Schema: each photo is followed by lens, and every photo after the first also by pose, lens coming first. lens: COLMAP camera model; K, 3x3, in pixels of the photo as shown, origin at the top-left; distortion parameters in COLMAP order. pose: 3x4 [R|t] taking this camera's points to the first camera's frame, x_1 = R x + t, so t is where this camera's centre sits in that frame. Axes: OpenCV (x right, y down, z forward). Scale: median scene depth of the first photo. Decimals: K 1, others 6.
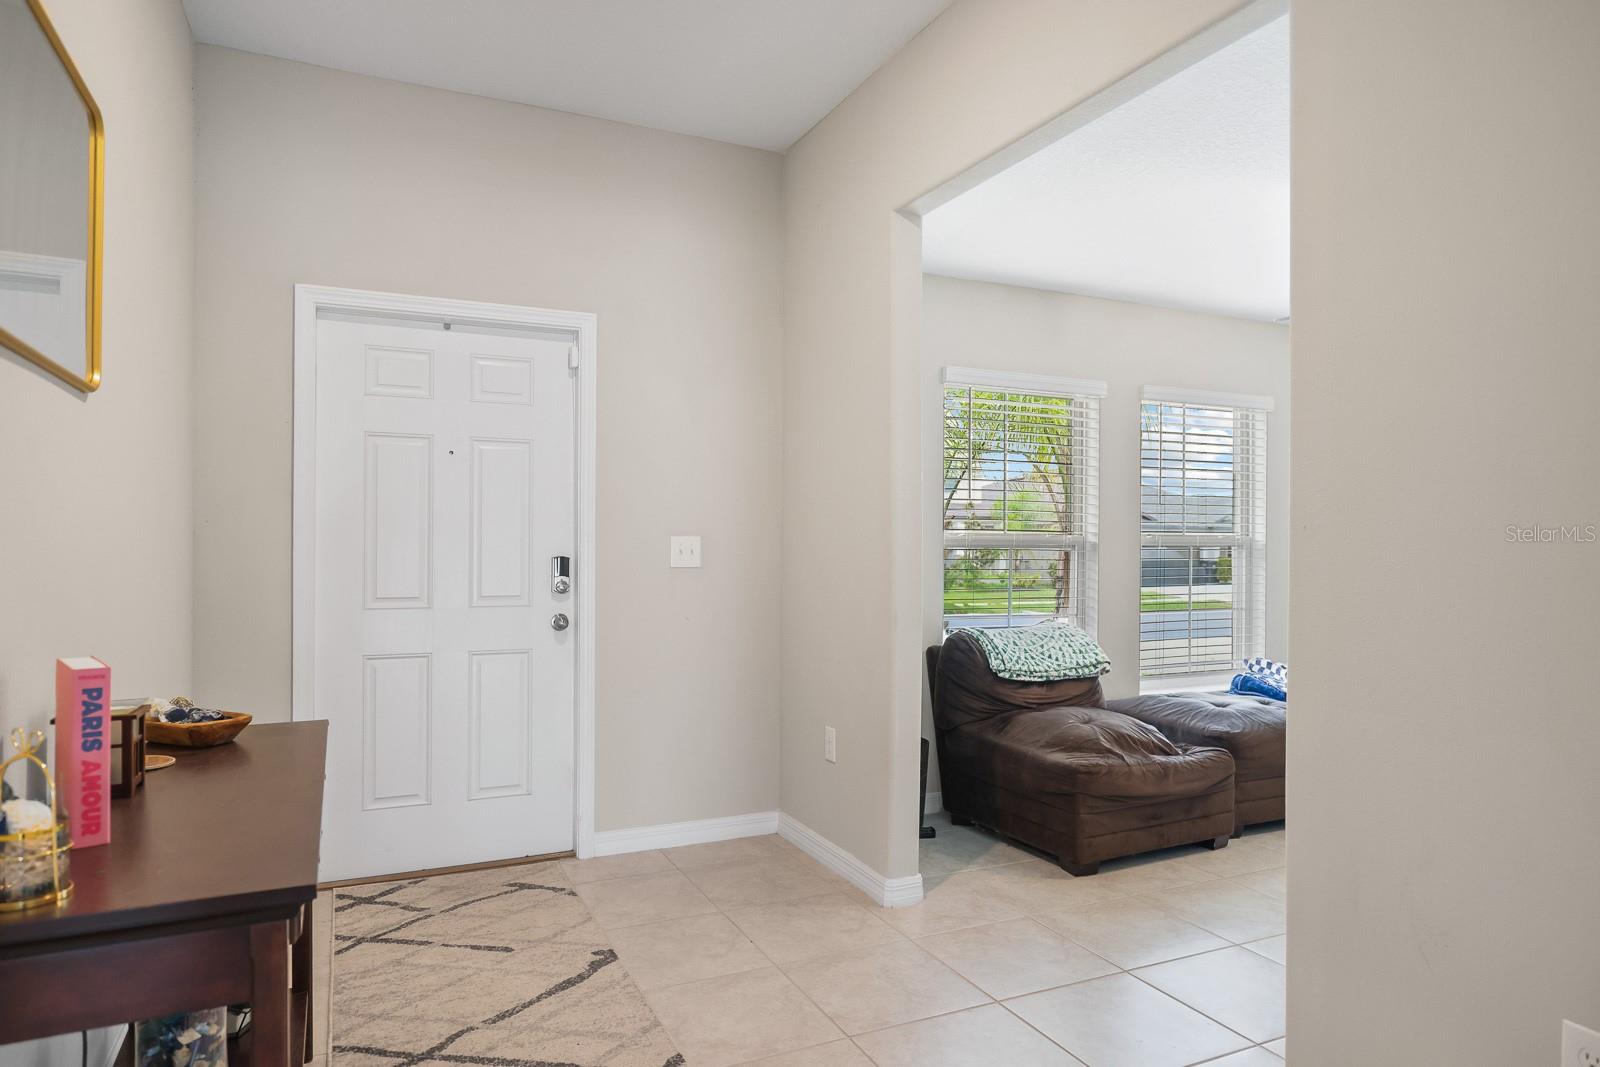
lens RADIAL K [[972.8, 0, 800.0], [0, 972.8, 550.7], [0, 0, 1]] dist [0.024456, 0.000242]
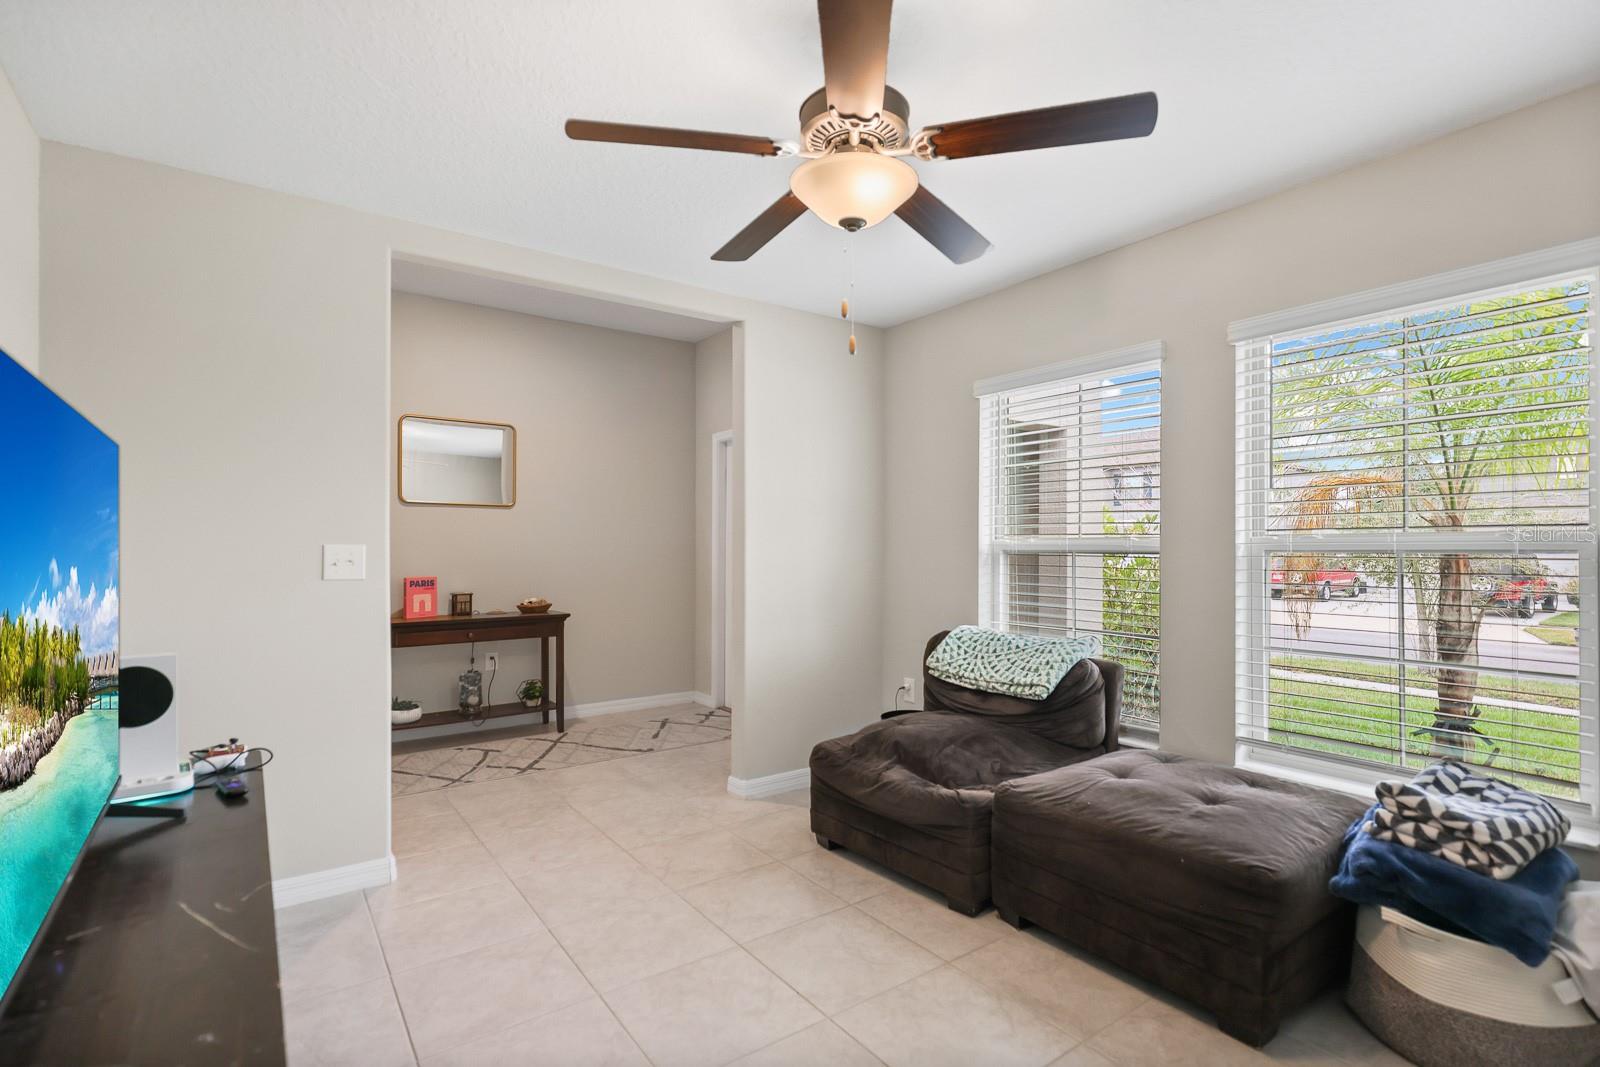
lens RADIAL K [[764.7, 0, 800.4], [0, 764.7, 543.0], [0, 0, 1]] dist [0.001442, -0.000482]
pose [[0.192322, -0.008358, -0.981296, 1.383489], [-0.008498, 0.999912, -0.010182, -0.005235], [0.981295, 0.010297, 0.192234, 0.967449]]
